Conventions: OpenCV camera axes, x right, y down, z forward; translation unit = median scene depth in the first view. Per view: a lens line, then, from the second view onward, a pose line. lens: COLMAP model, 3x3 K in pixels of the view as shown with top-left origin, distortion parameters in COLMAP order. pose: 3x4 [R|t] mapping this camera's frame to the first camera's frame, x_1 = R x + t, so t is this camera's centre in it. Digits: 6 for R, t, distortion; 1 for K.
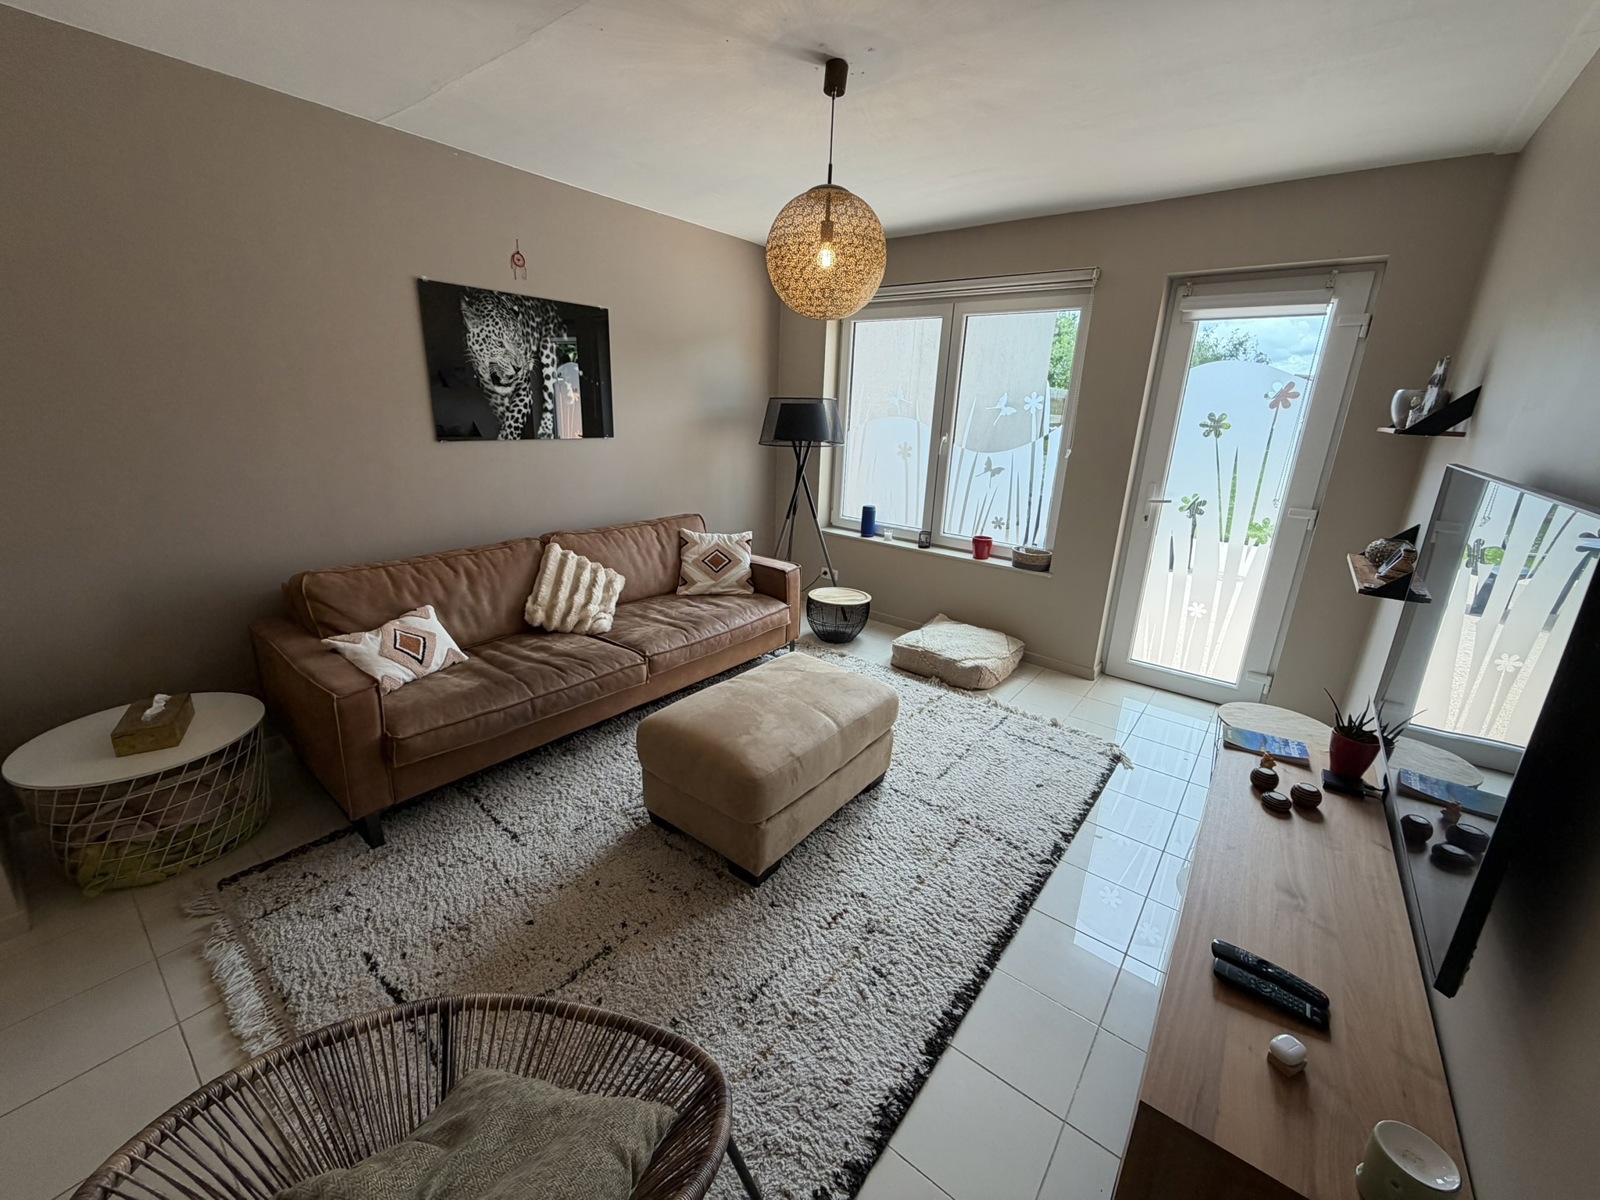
lens RADIAL K [[638.4, 0, 797.3], [0, 638.4, 597.4], [0, 0, 1]] dist [0.001397, -0.000309]
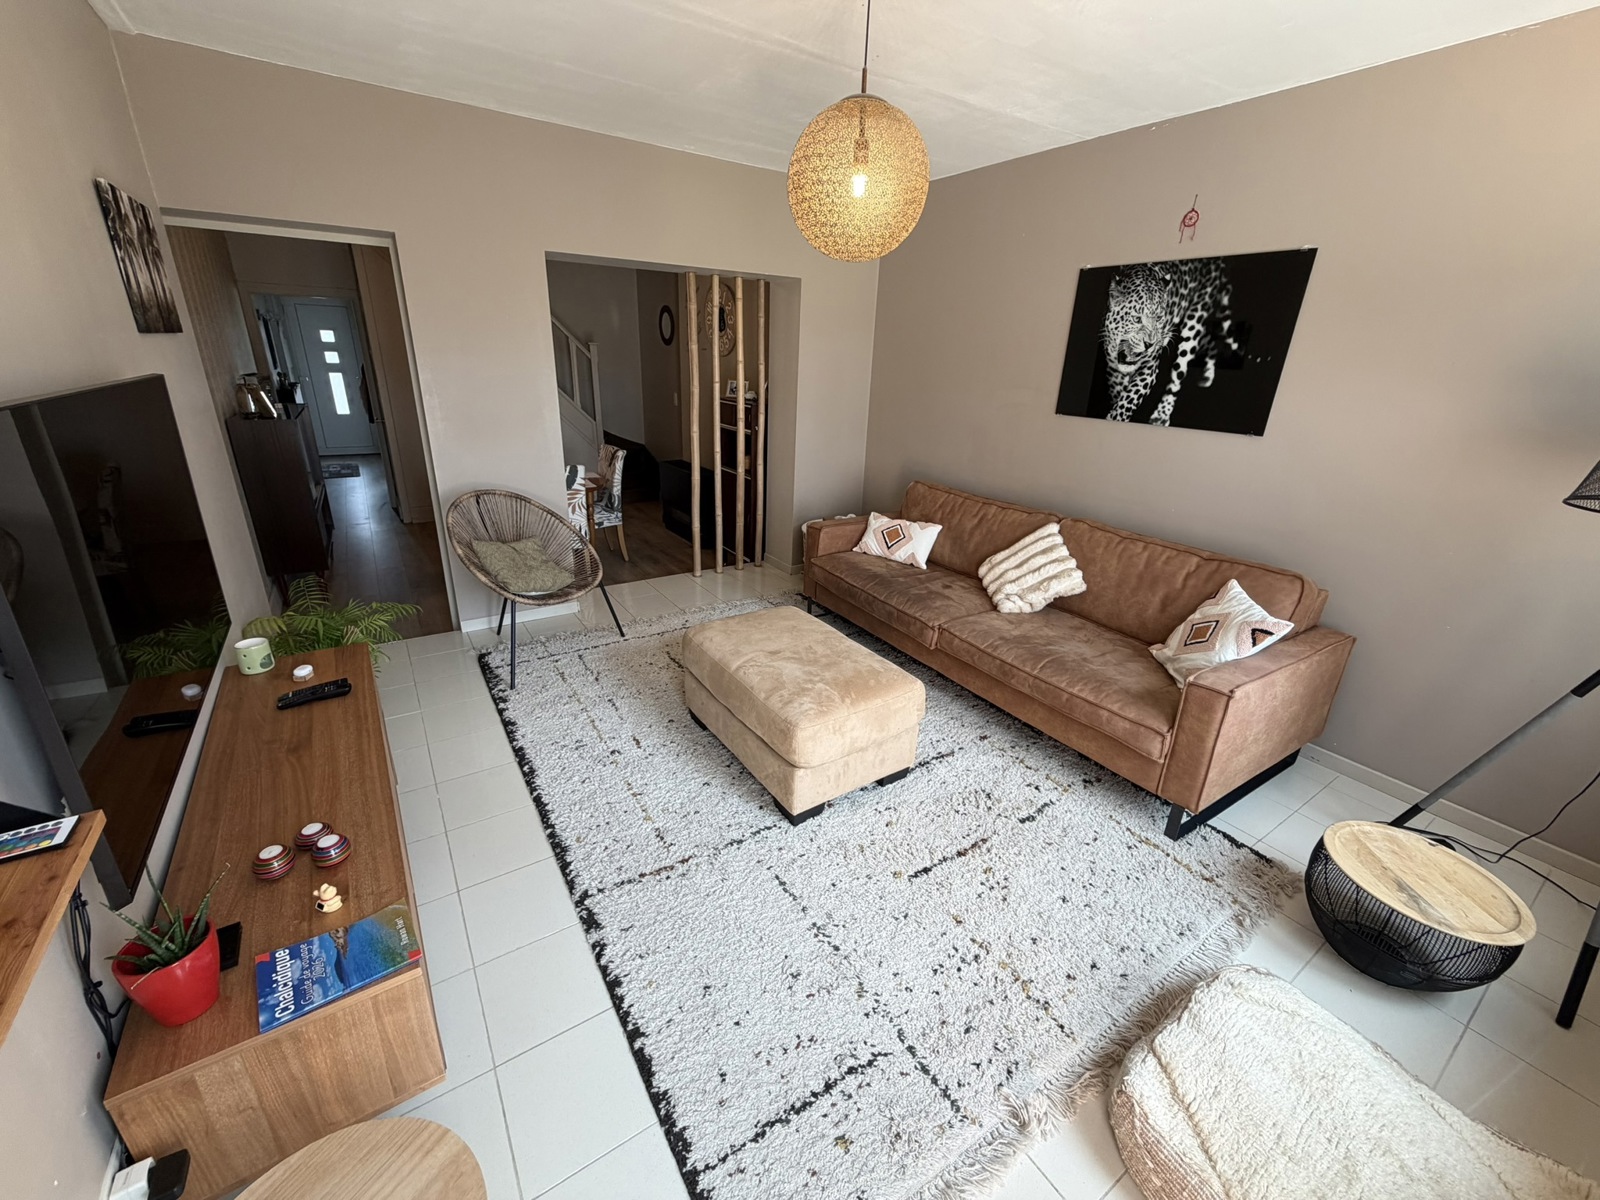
lens RADIAL K [[638.4, 0, 797.3], [0, 638.4, 597.4], [0, 0, 1]] dist [0.001397, -0.000309]
pose [[-0.310229, 0.295315, -0.903630, 0.652968], [-0.323971, 0.860788, 0.392538, -0.240238], [0.893756, 0.414527, -0.171368, 0.848724]]
